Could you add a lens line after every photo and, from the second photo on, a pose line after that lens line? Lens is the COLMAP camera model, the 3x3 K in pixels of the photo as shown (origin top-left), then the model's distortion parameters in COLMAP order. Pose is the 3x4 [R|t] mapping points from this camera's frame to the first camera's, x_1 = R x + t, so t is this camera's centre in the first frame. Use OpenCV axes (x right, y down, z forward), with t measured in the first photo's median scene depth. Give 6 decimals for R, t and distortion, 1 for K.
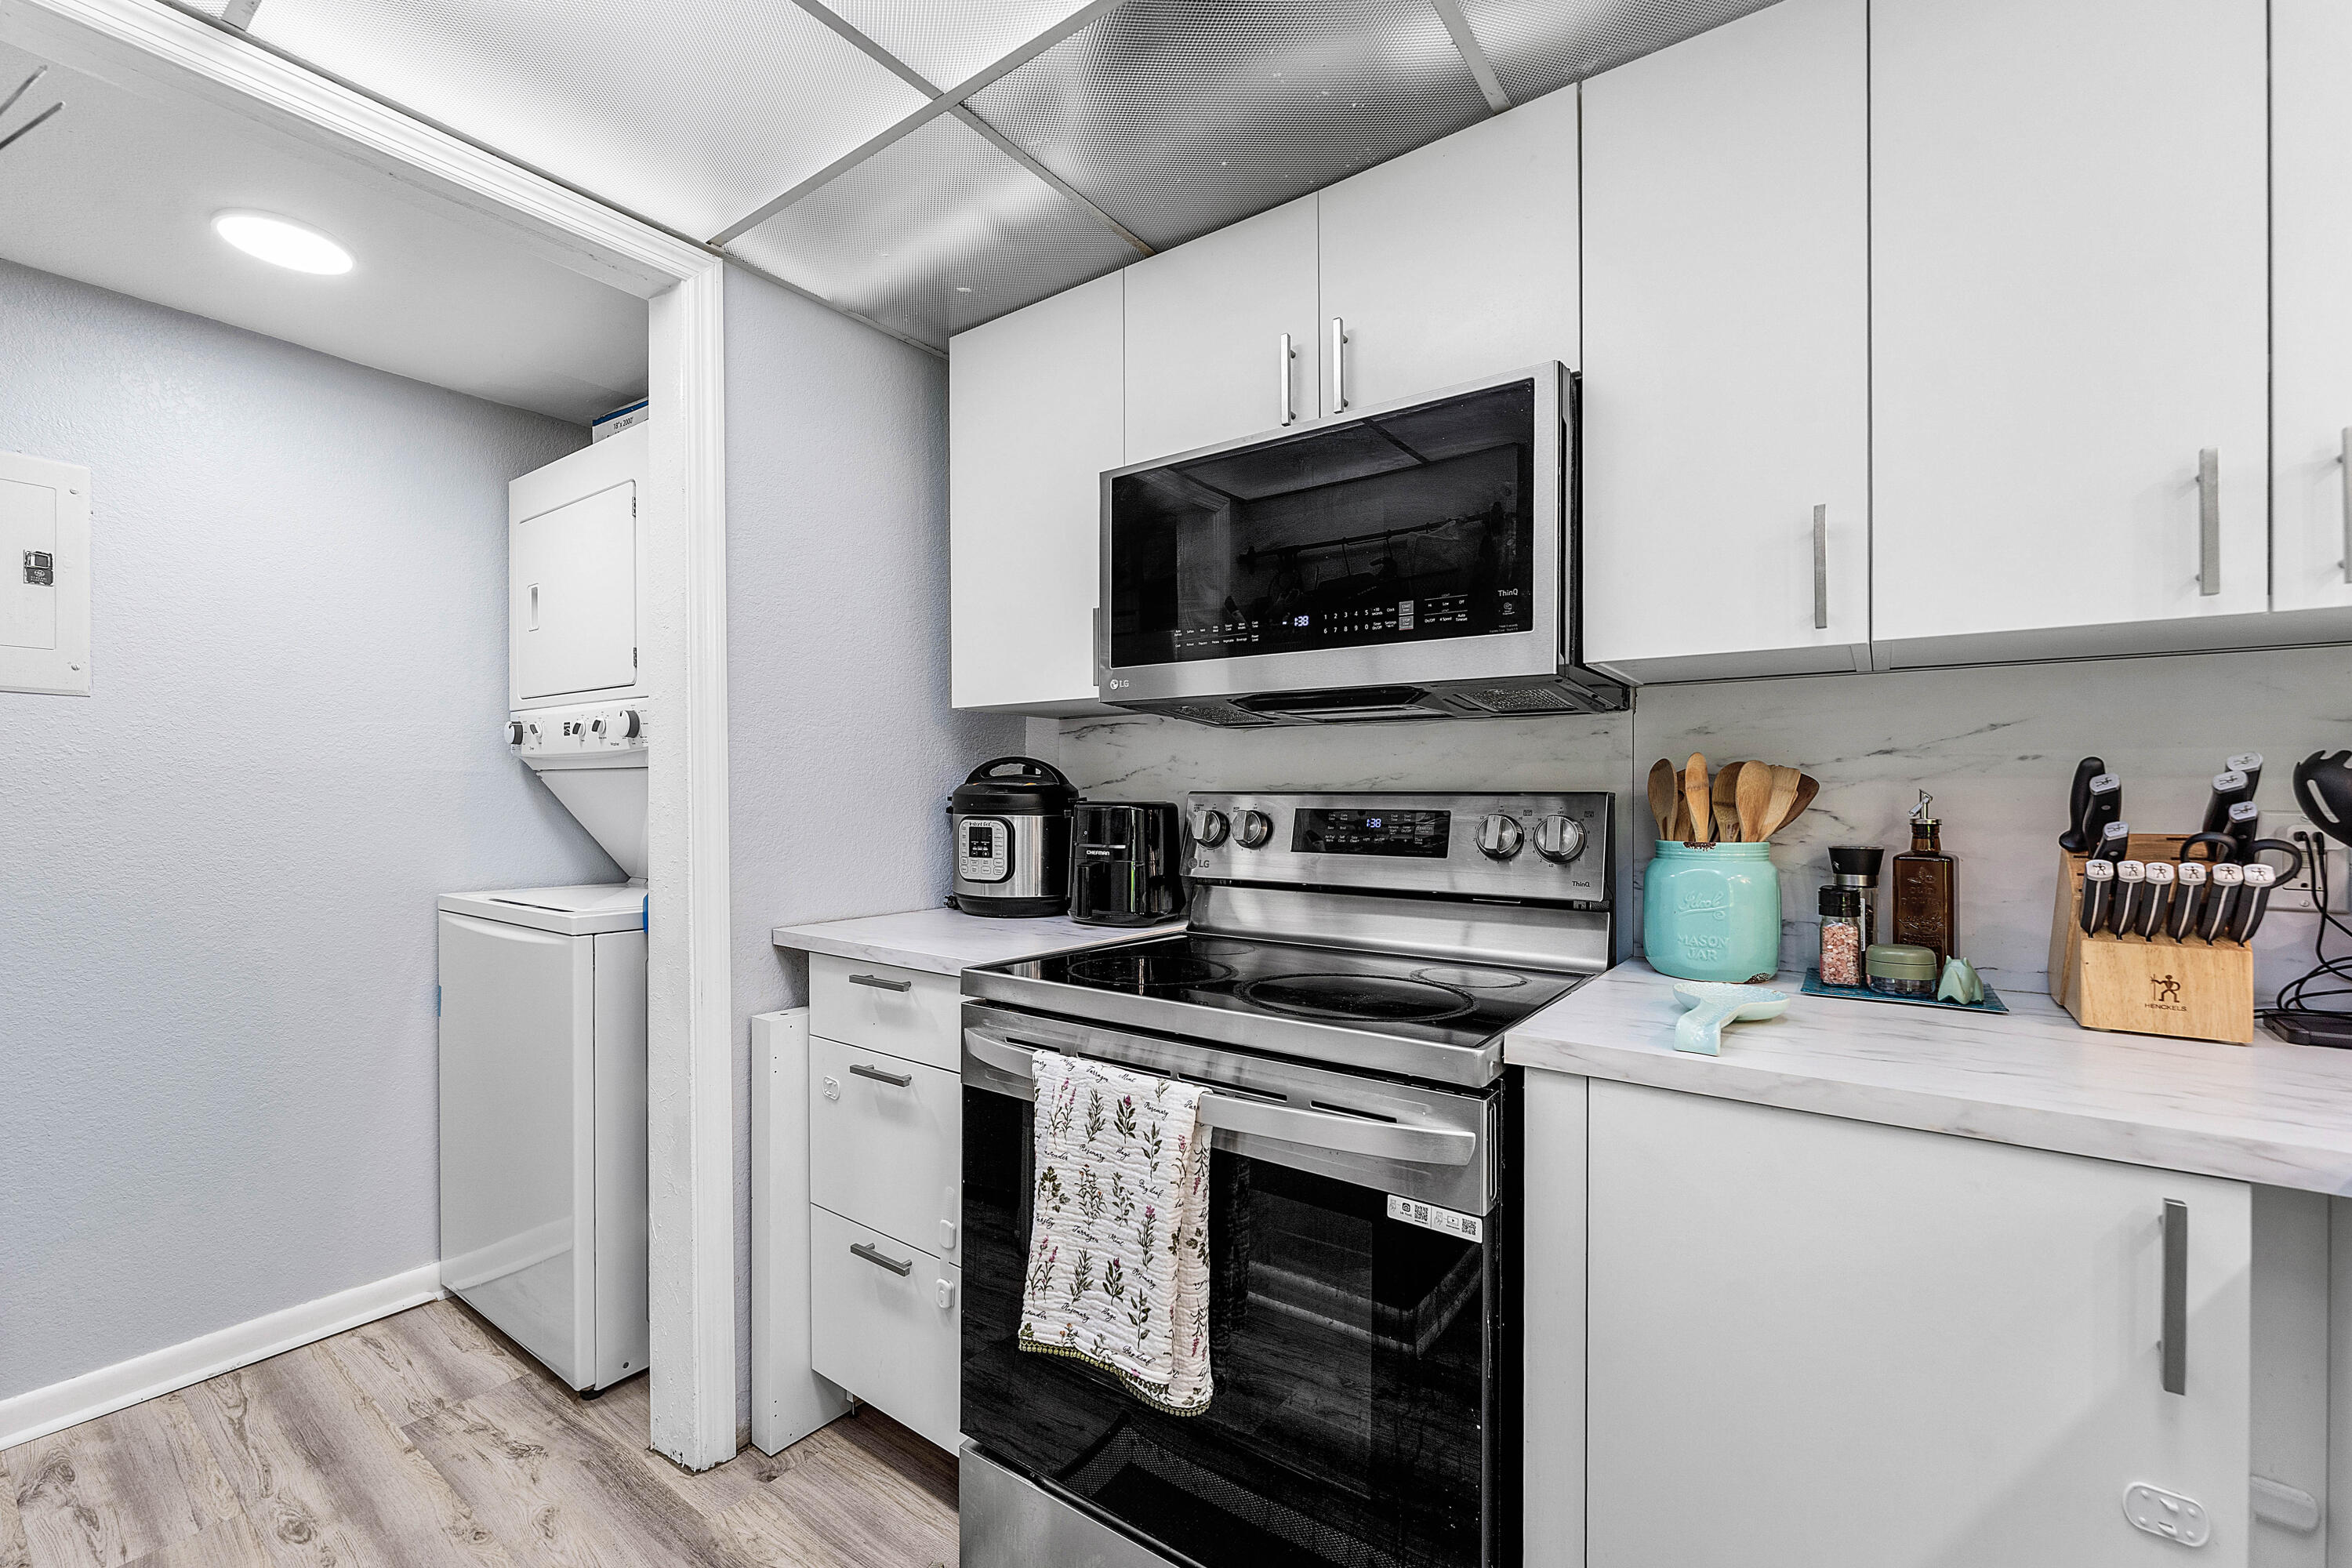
lens RADIAL K [[962.5, 0, 1178.5], [0, 962.5, 798.4], [0, 0, 1]] dist [-0.003367, -0.000333]
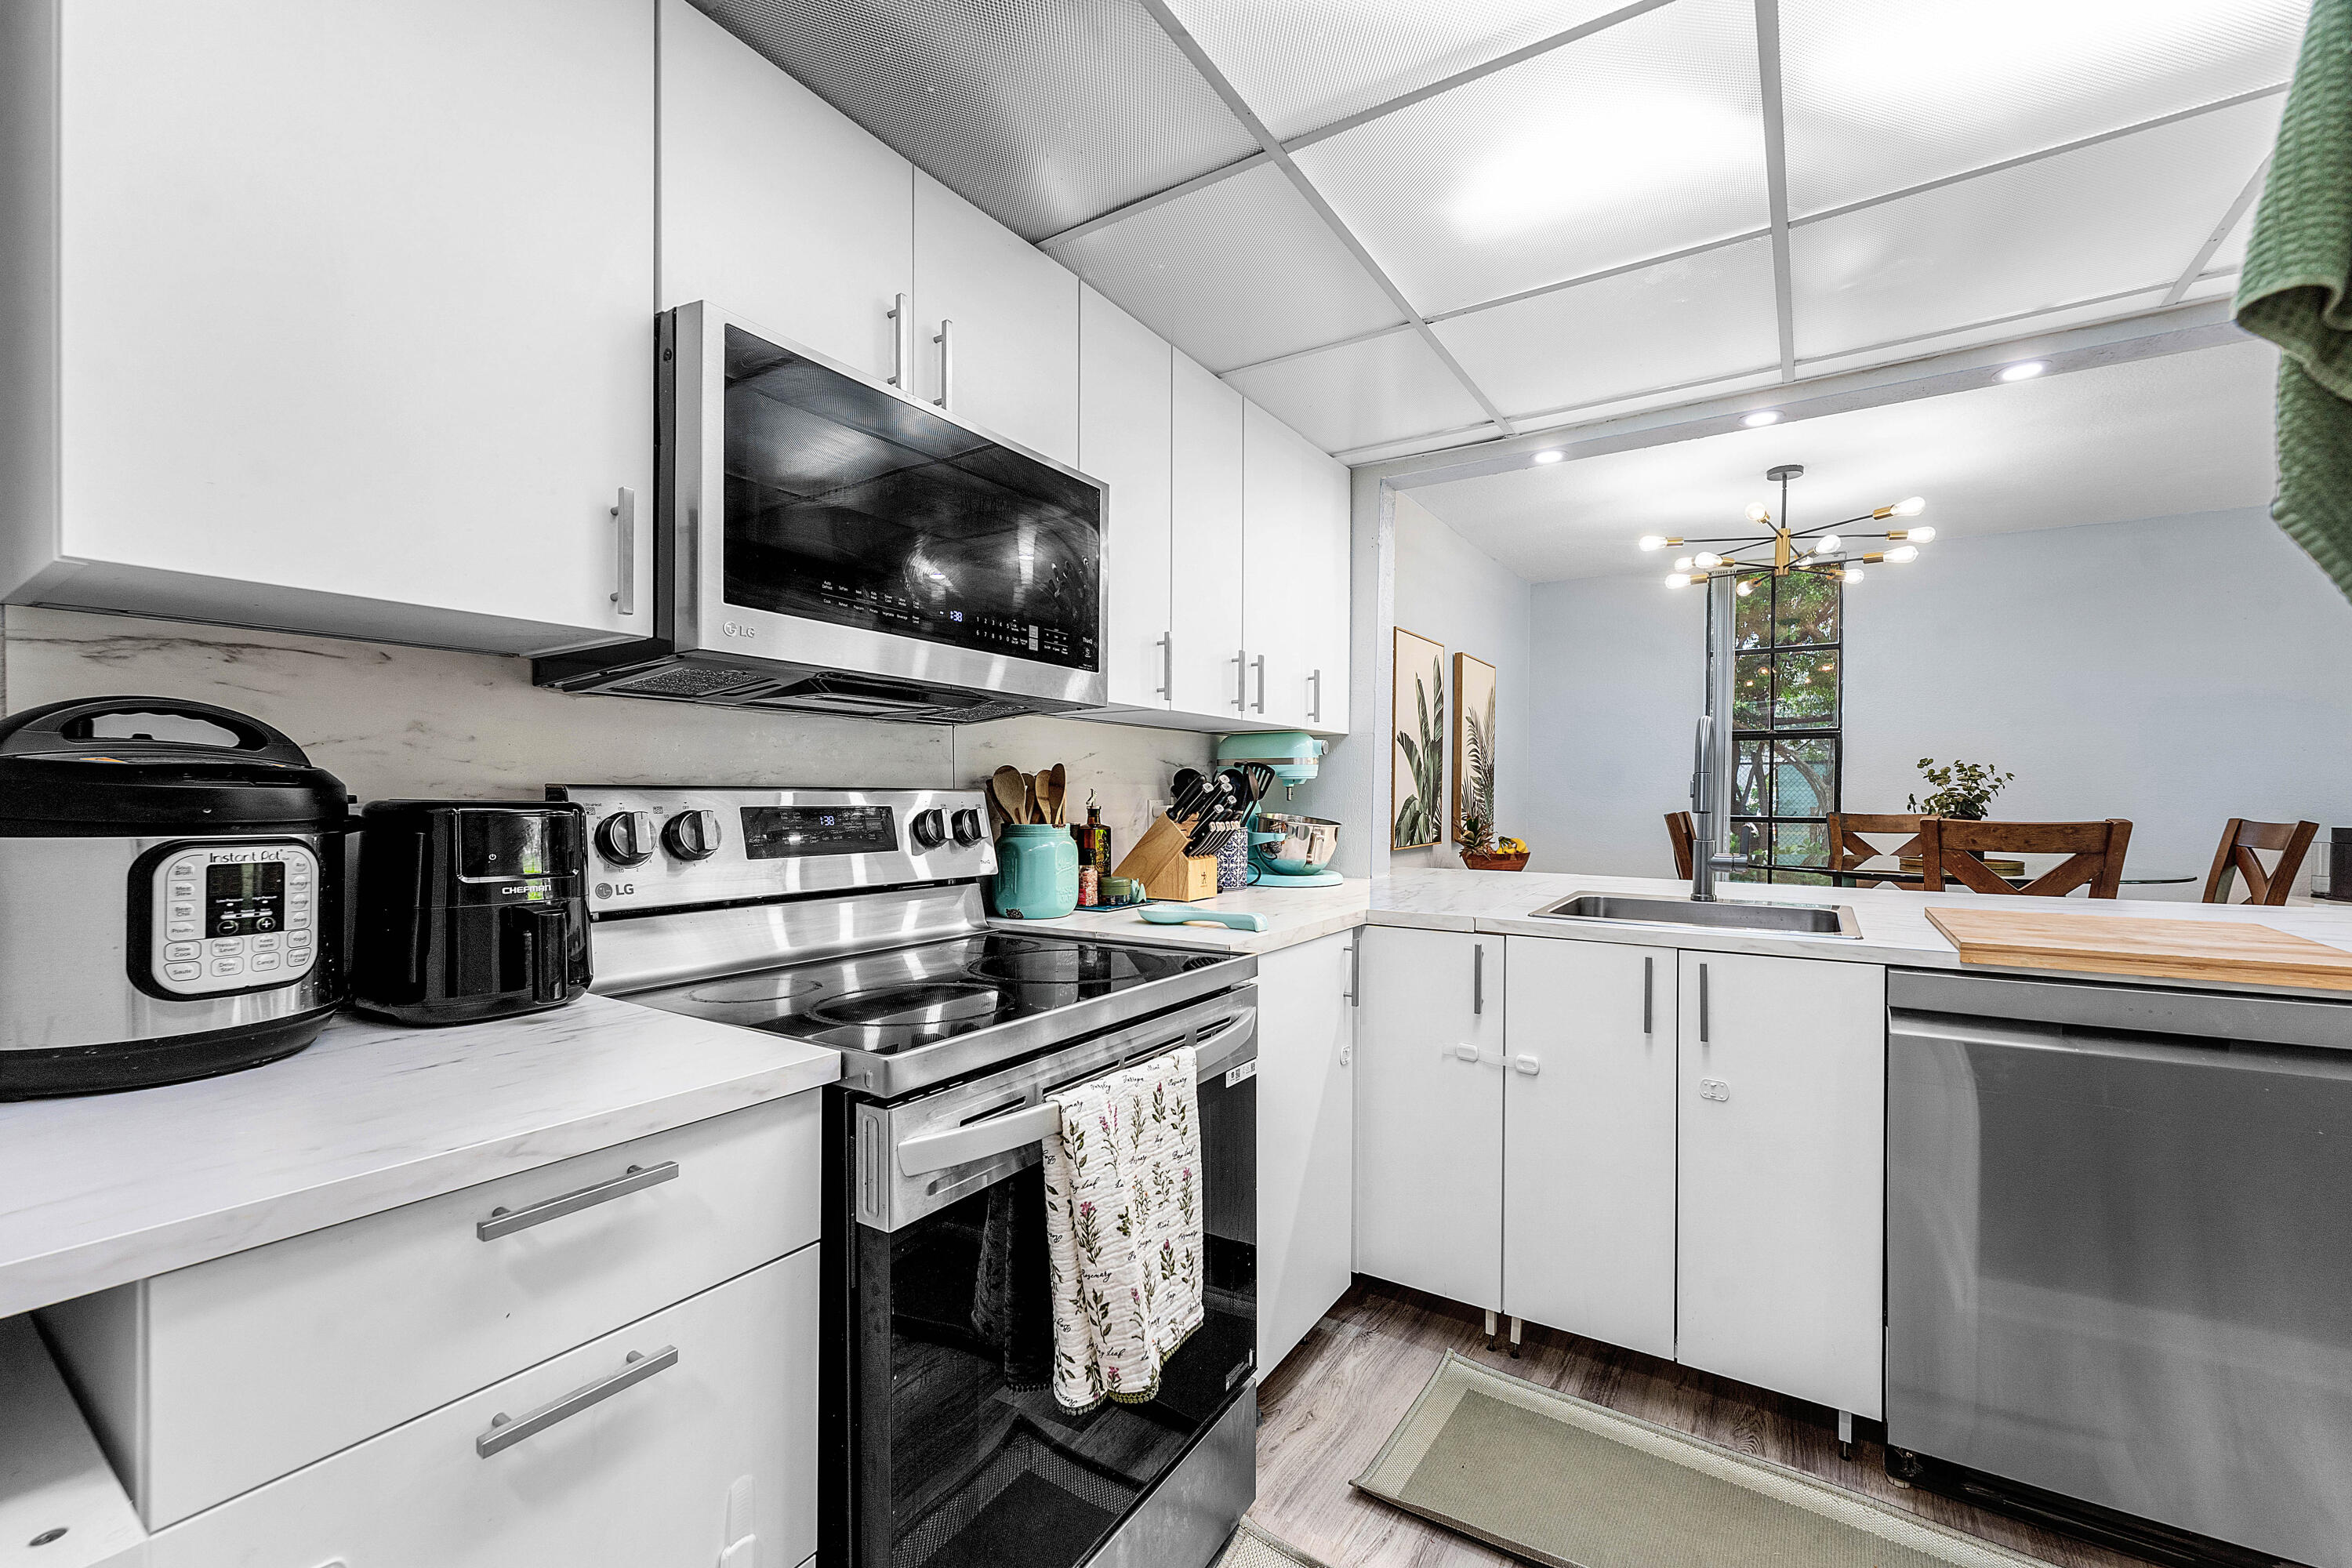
lens RADIAL K [[962.5, 0, 1169.9], [0, 962.5, 791.8], [0, 0, 1]] dist [-0.003367, -0.000333]
pose [[-0.043952, -0.000010, 0.999034, -0.926779], [-0.002786, 0.999996, -0.000112, -0.004338], [-0.999030, -0.002788, -0.043951, 0.879810]]
